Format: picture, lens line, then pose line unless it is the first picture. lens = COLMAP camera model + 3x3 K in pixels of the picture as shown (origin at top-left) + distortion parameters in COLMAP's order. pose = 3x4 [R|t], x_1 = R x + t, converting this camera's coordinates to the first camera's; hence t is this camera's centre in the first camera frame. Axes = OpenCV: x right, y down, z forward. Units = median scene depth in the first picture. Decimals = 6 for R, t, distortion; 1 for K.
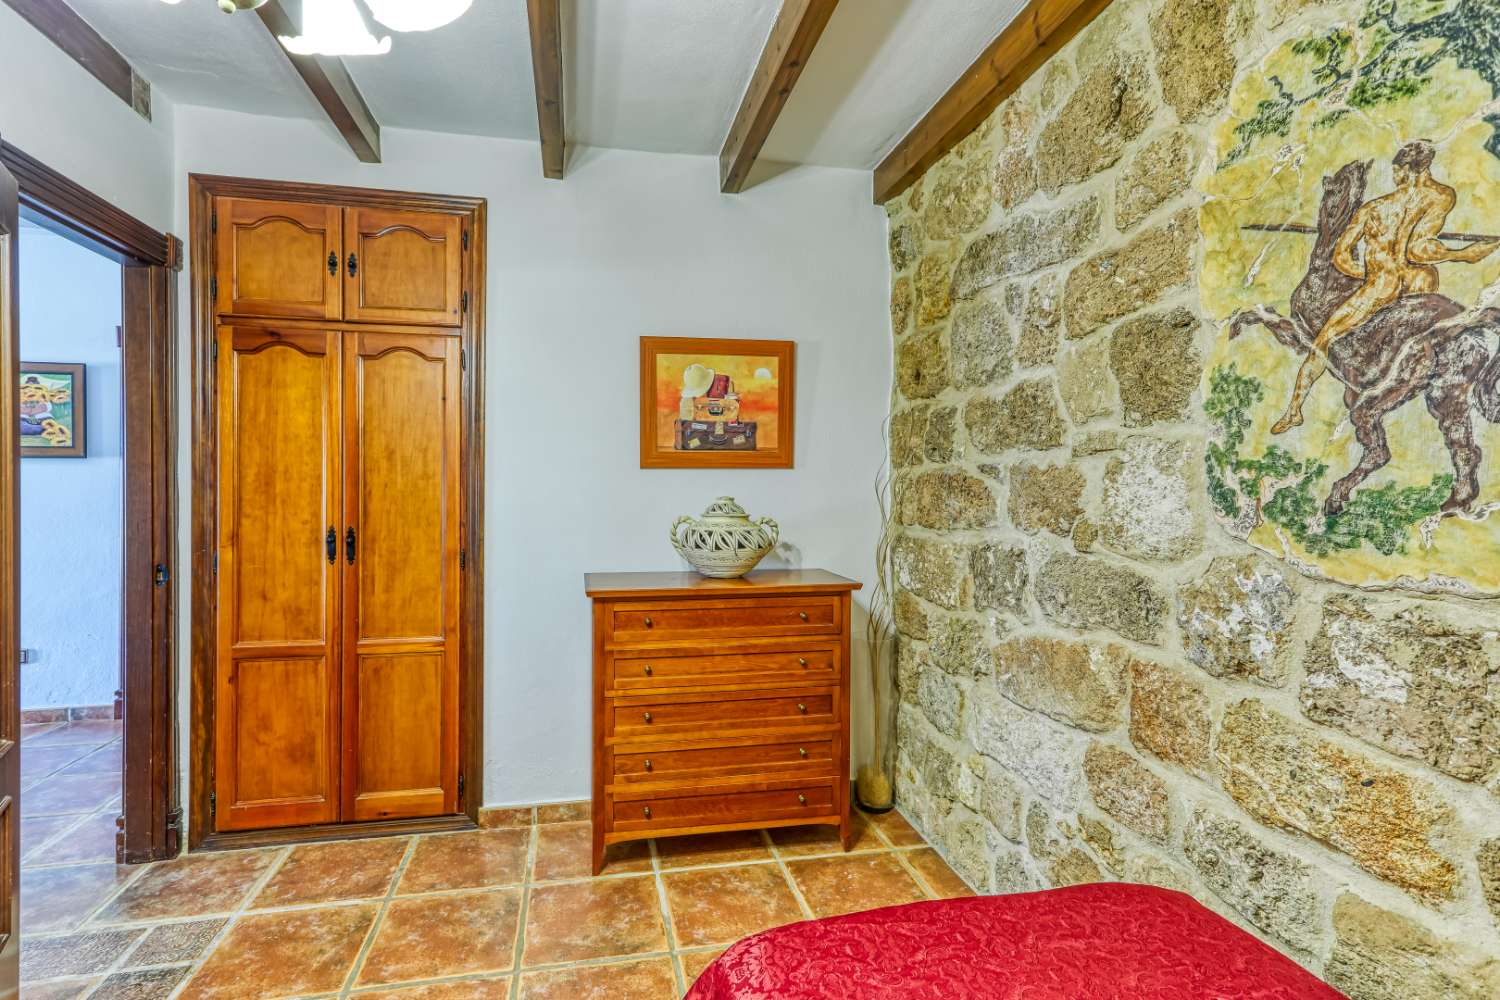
lens RADIAL K [[707.5, 0, 741.9], [0, 707.5, 494.1], [0, 0, 1]] dist [0.001626, 0.000712]
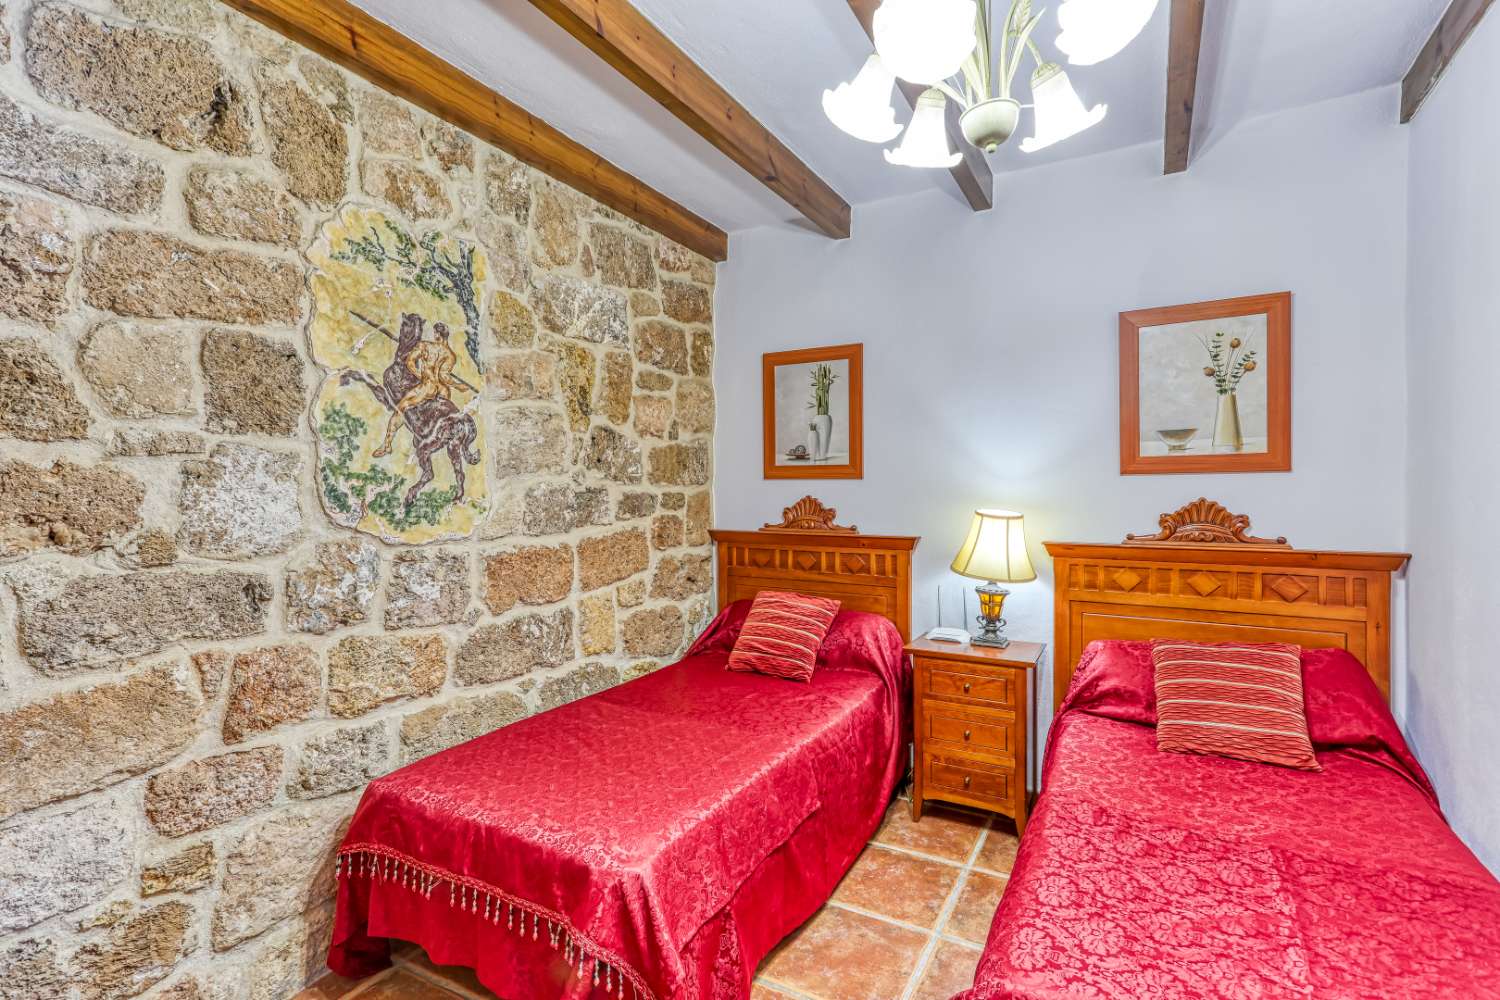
lens RADIAL K [[707.5, 0, 741.9], [0, 707.5, 494.1], [0, 0, 1]] dist [0.001626, 0.000712]
pose [[-0.737488, -0.009254, 0.675297, -0.929344], [0.003621, 0.999838, 0.017656, -0.028970], [-0.675351, 0.015467, -0.737335, 1.656783]]
